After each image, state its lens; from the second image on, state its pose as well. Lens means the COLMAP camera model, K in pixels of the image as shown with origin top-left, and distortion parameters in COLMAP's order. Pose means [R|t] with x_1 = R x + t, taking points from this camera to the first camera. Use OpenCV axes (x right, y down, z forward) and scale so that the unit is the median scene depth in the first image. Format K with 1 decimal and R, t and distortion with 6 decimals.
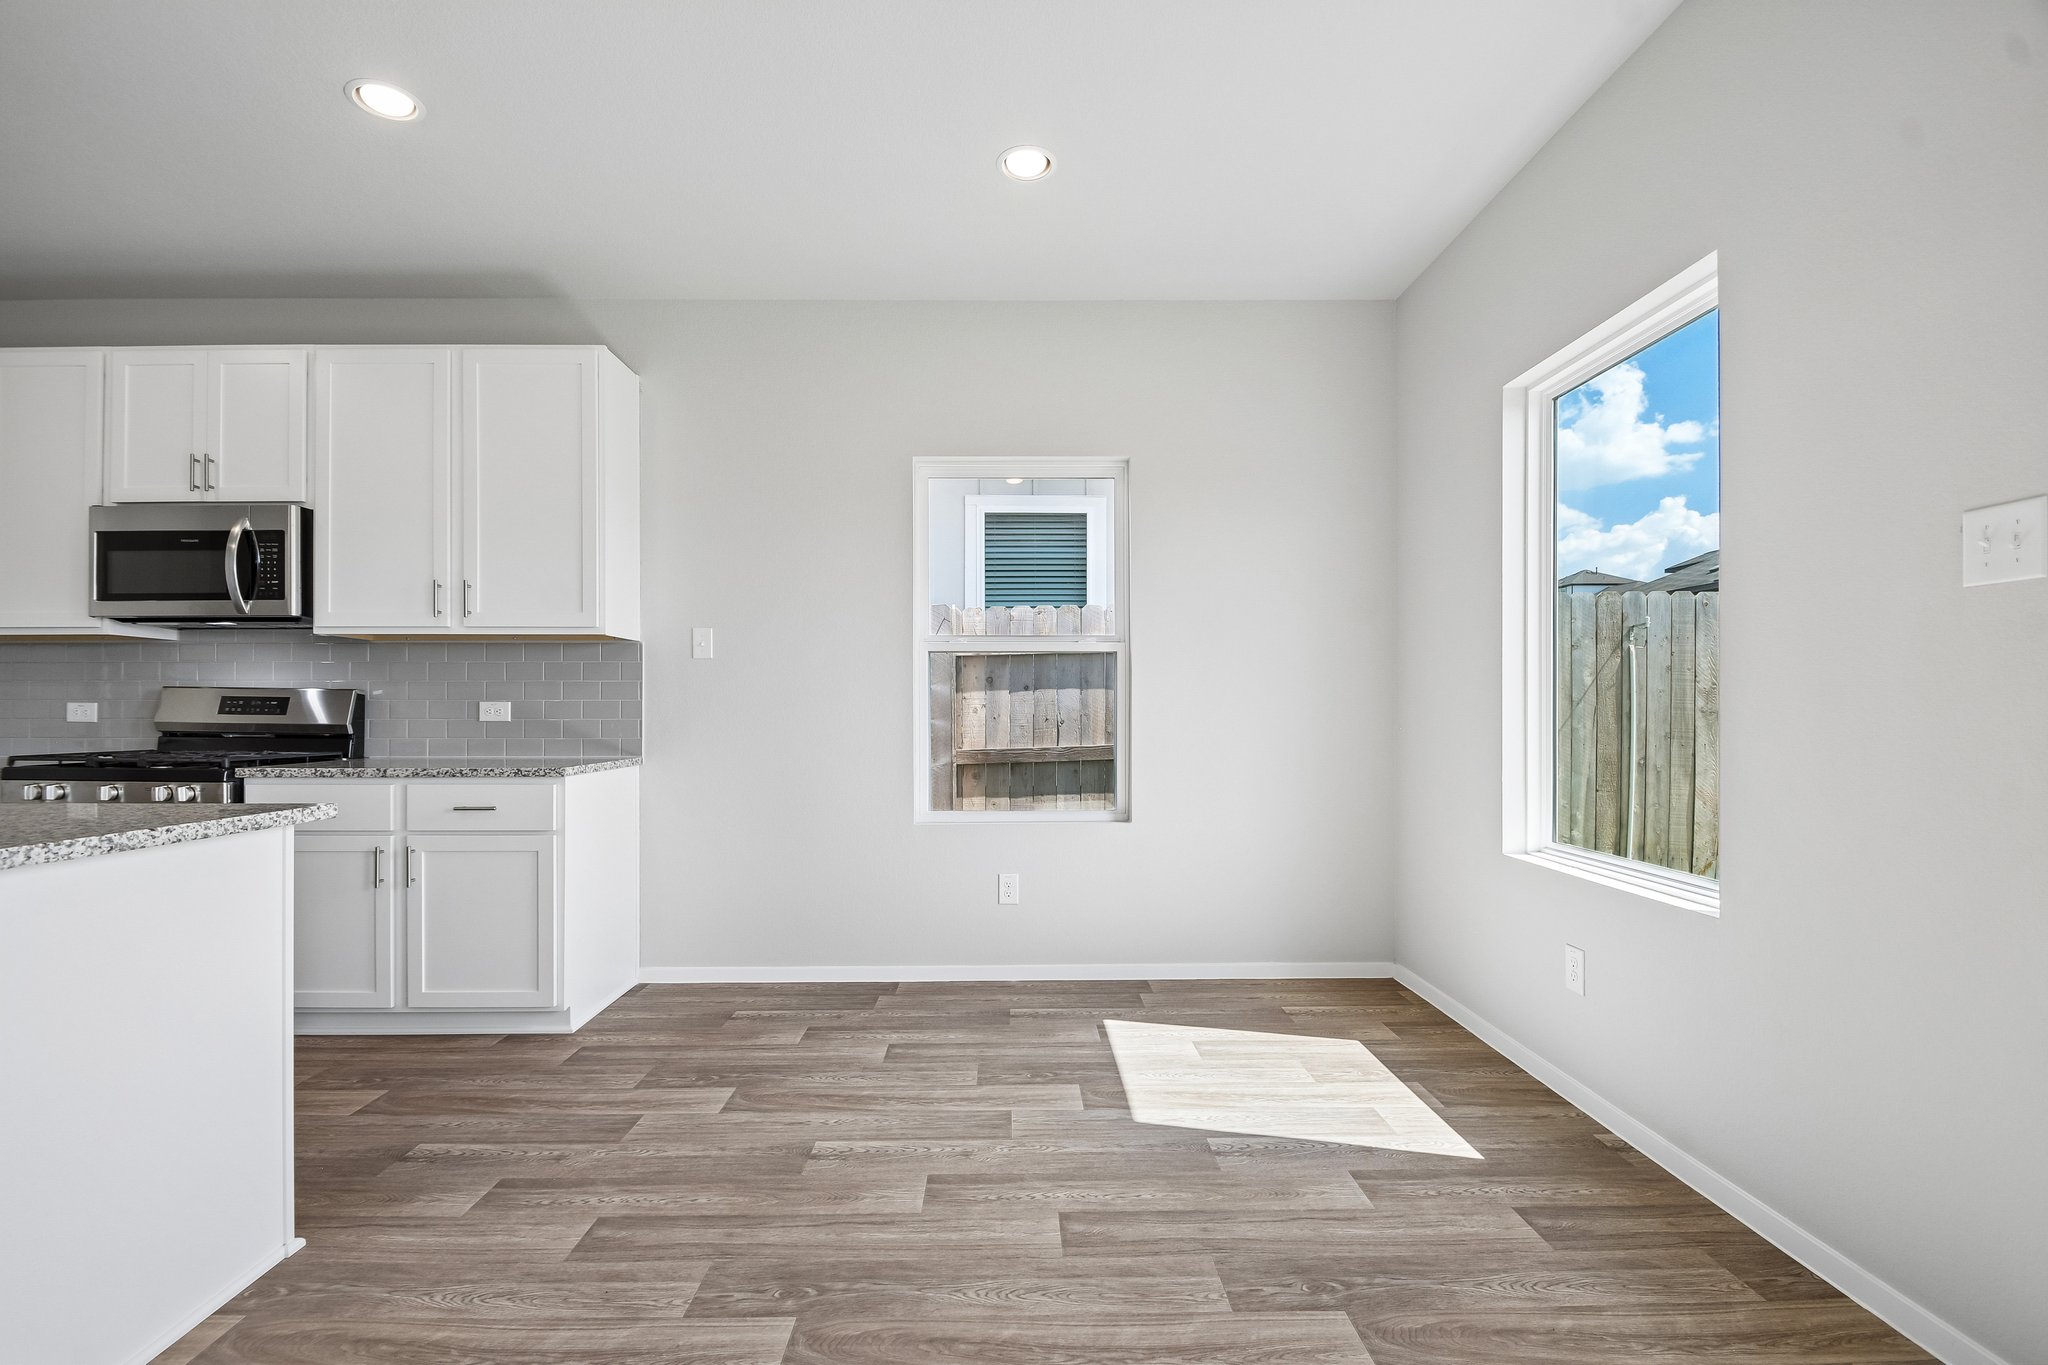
lens RADIAL K [[922.6, 0, 1002.1], [0, 922.6, 717.6], [0, 0, 1]] dist [0.003725, -0.002562]
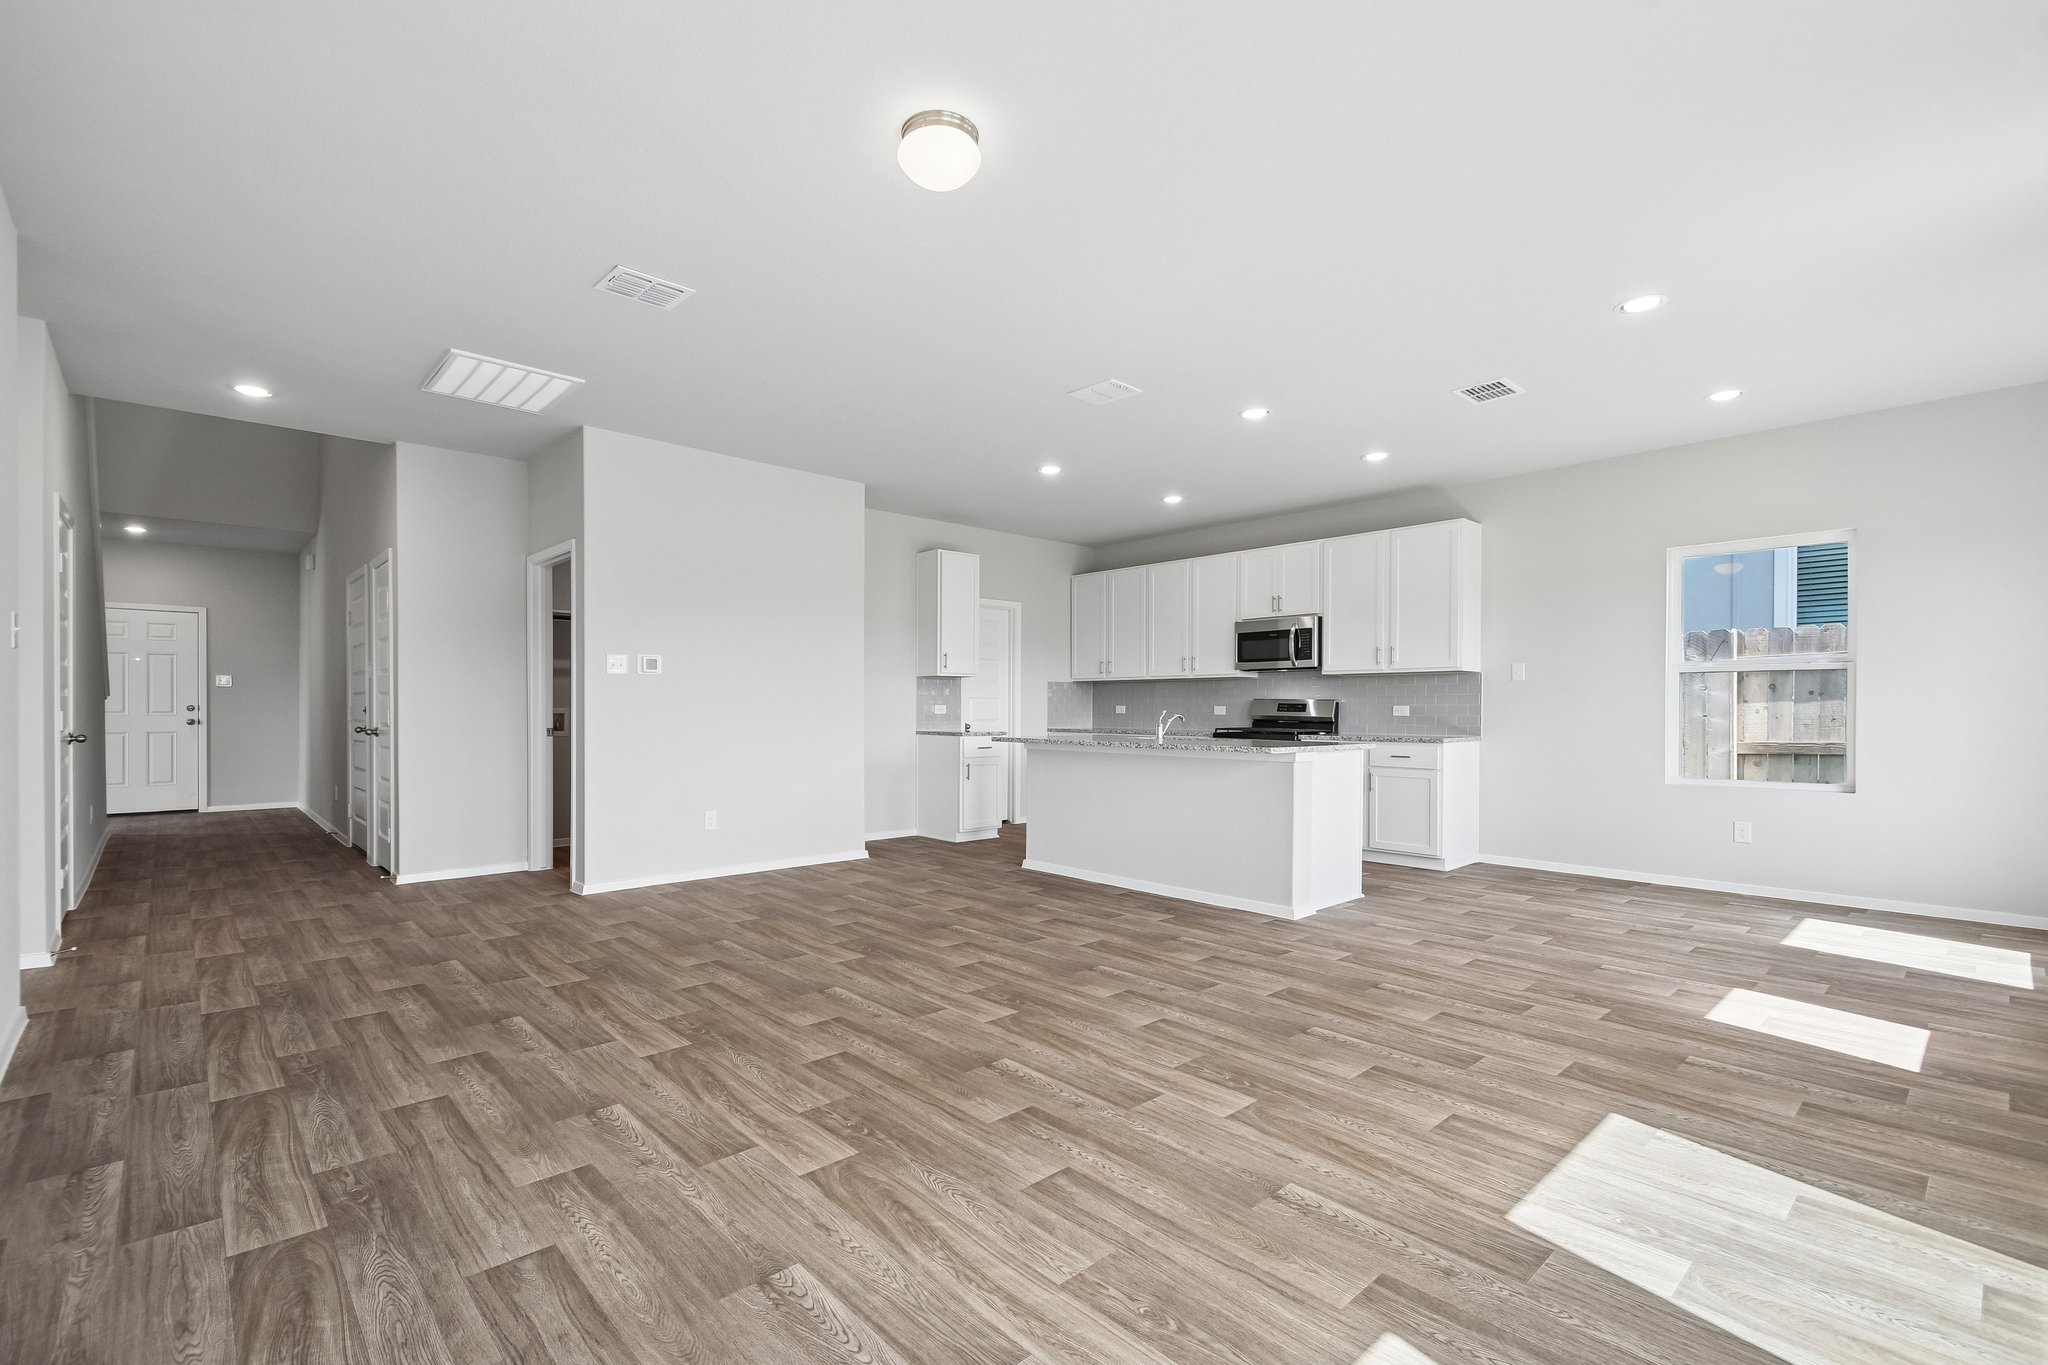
lens RADIAL K [[922.6, 0, 1015.1], [0, 922.6, 672.1], [0, 0, 1]] dist [0.003725, -0.002562]
pose [[0.669758, -0.026948, -0.742090, 0.359169], [-0.007040, 0.999066, -0.042633, 0.000778], [0.742546, 0.033778, 0.668943, -0.936948]]
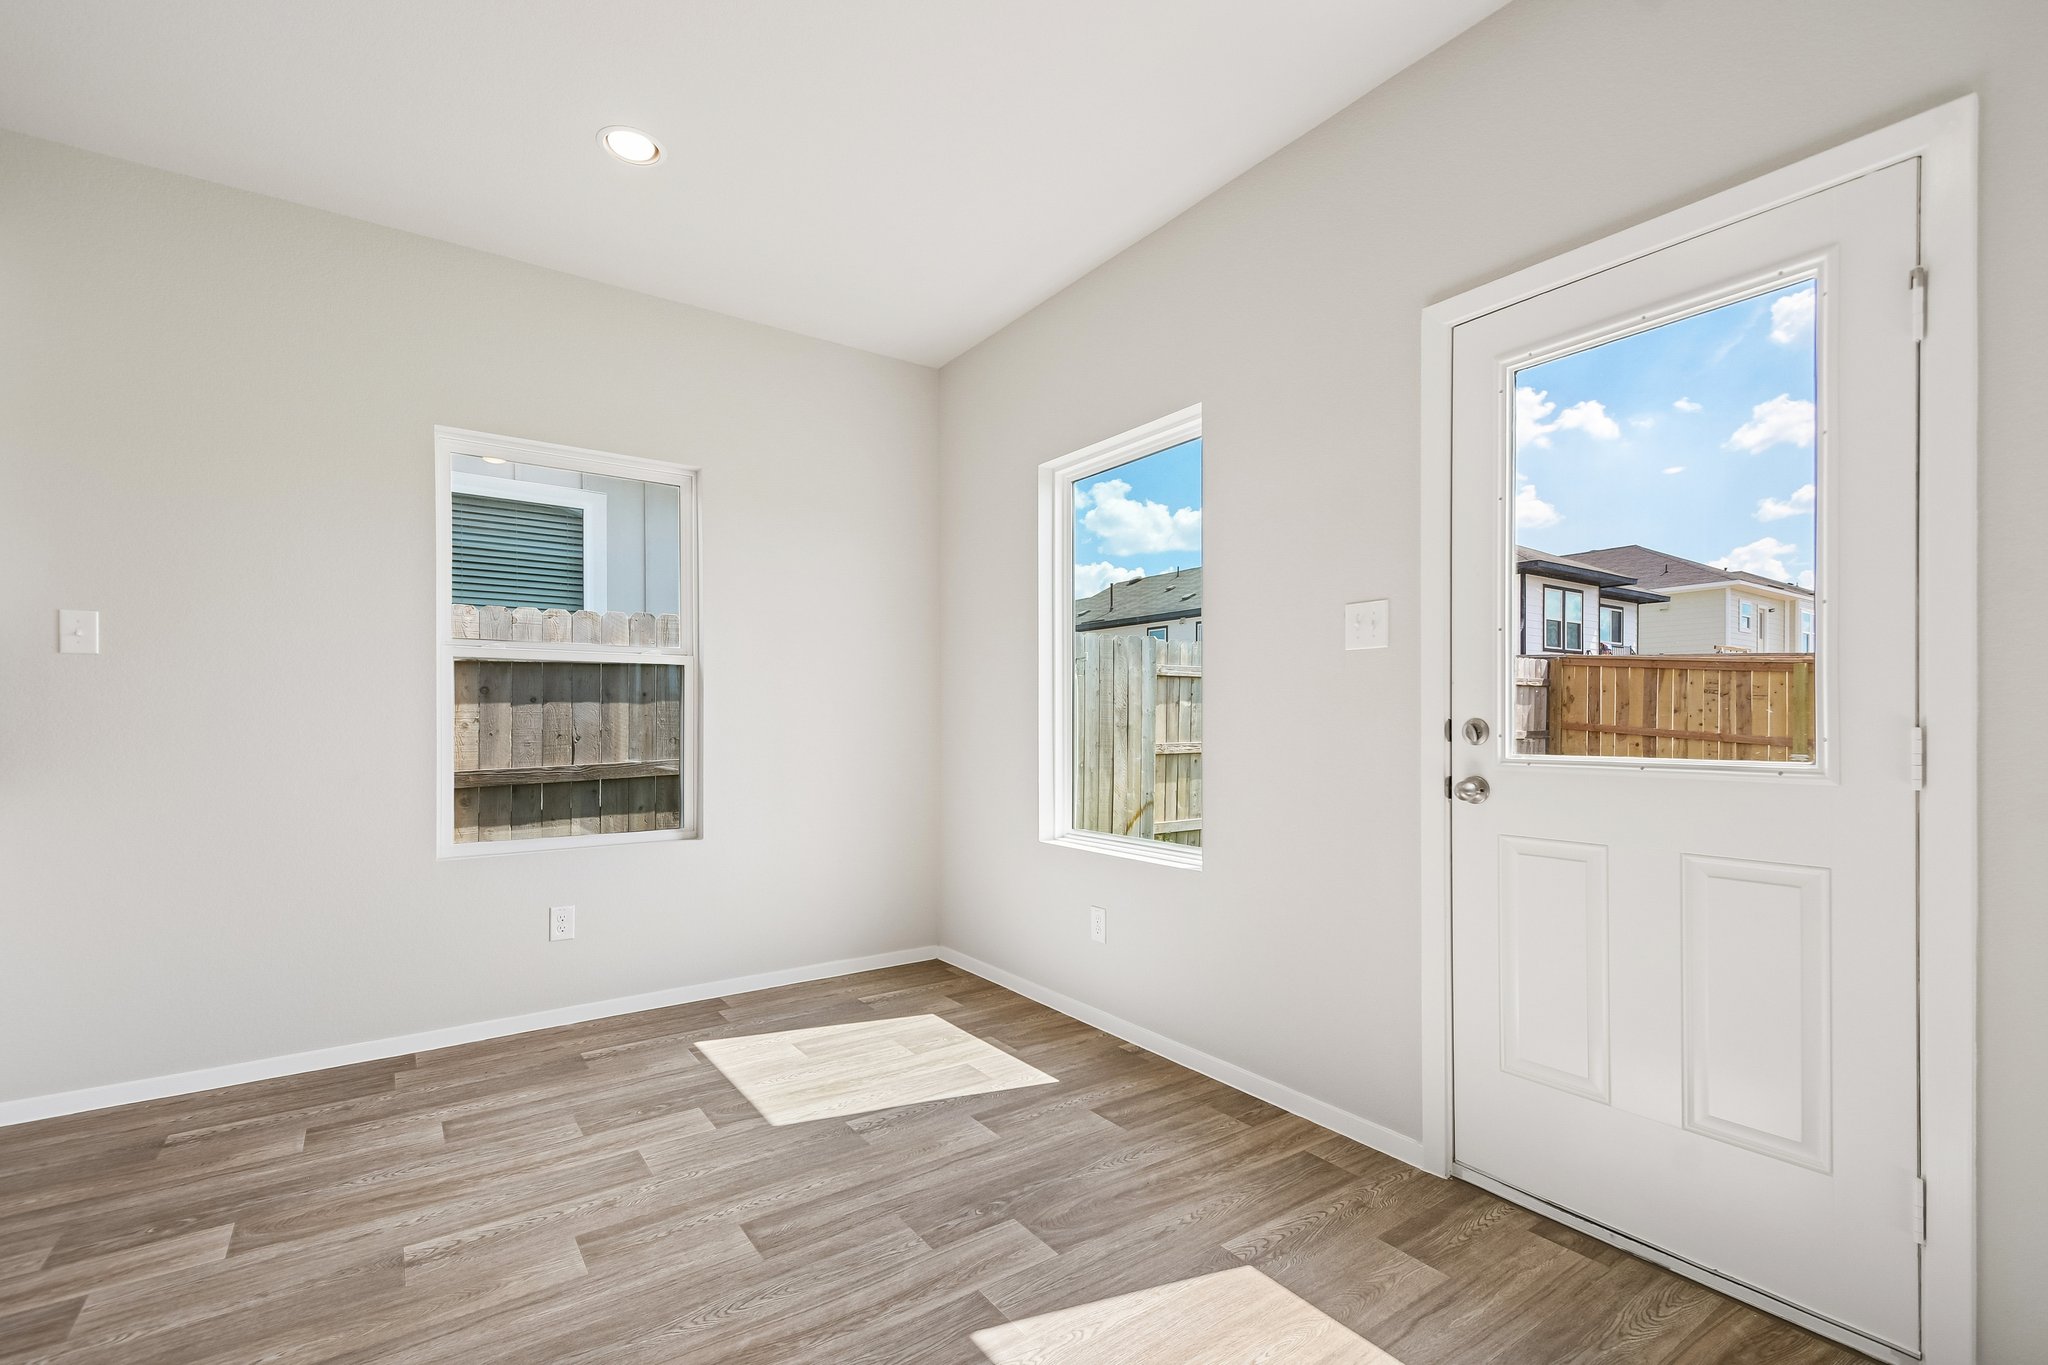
lens RADIAL K [[922.6, 0, 1037.9], [0, 922.6, 732.9], [0, 0, 1]] dist [0.003725, -0.002562]
pose [[0.811095, -0.005981, 0.584883, -0.223919], [0.005613, 0.999981, 0.002443, -0.000880], [-0.584887, 0.001302, 0.811114, -0.005707]]
